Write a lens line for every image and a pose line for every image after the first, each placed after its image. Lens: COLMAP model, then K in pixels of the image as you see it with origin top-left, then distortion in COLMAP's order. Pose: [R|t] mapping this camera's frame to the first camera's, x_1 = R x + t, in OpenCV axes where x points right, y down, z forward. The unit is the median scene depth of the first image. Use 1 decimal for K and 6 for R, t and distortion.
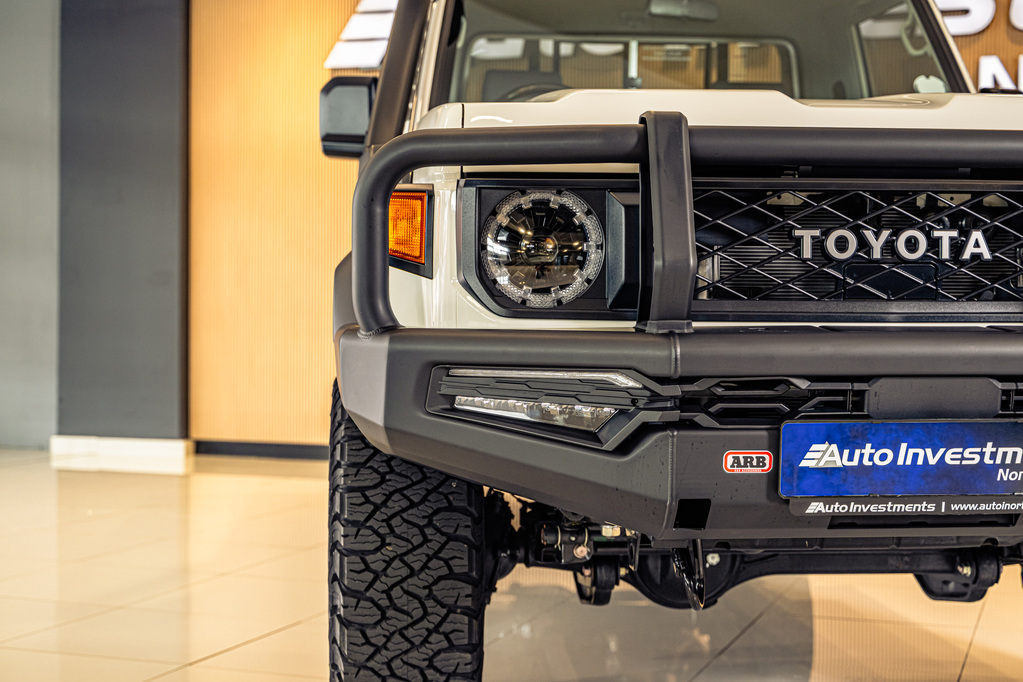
lens RADIAL K [[1525.0, 0, 525.2], [0, 1525.0, 323.6], [0, 0, 1]] dist [-0.027312, 0.000000]
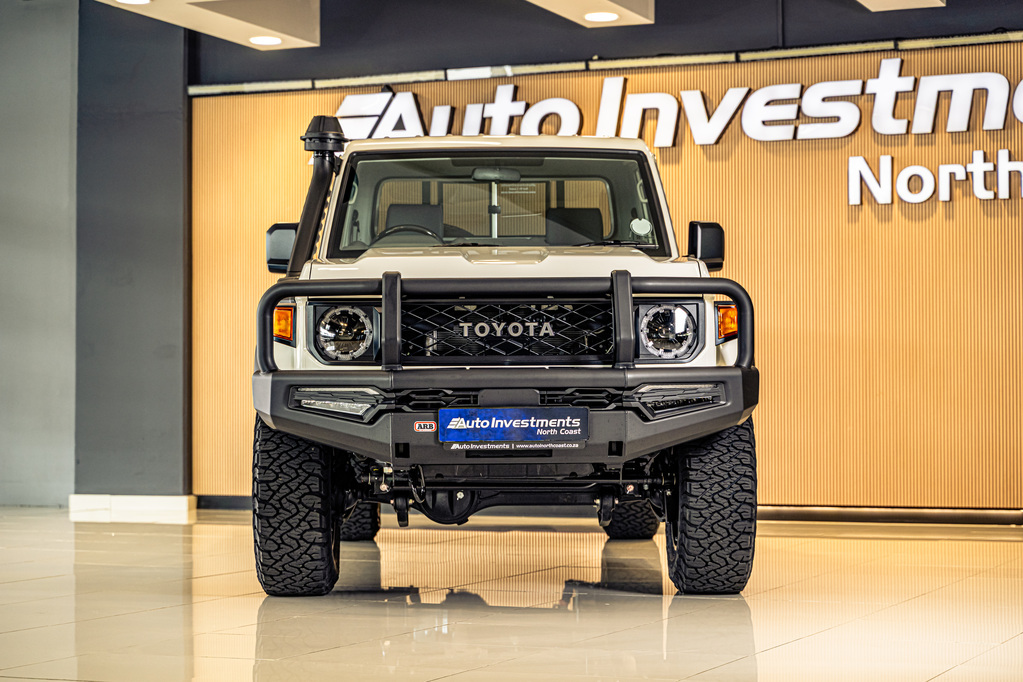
lens RADIAL K [[1892.0, 0, 511.3], [0, 1892.0, 339.8], [0, 0, 1]] dist [-0.066600, 0.000000]
pose [[0.998566, -0.010918, -0.052409, 0.383914], [0.009088, 0.999345, -0.035034, 0.055627], [0.052757, 0.034508, 0.998011, -1.645042]]
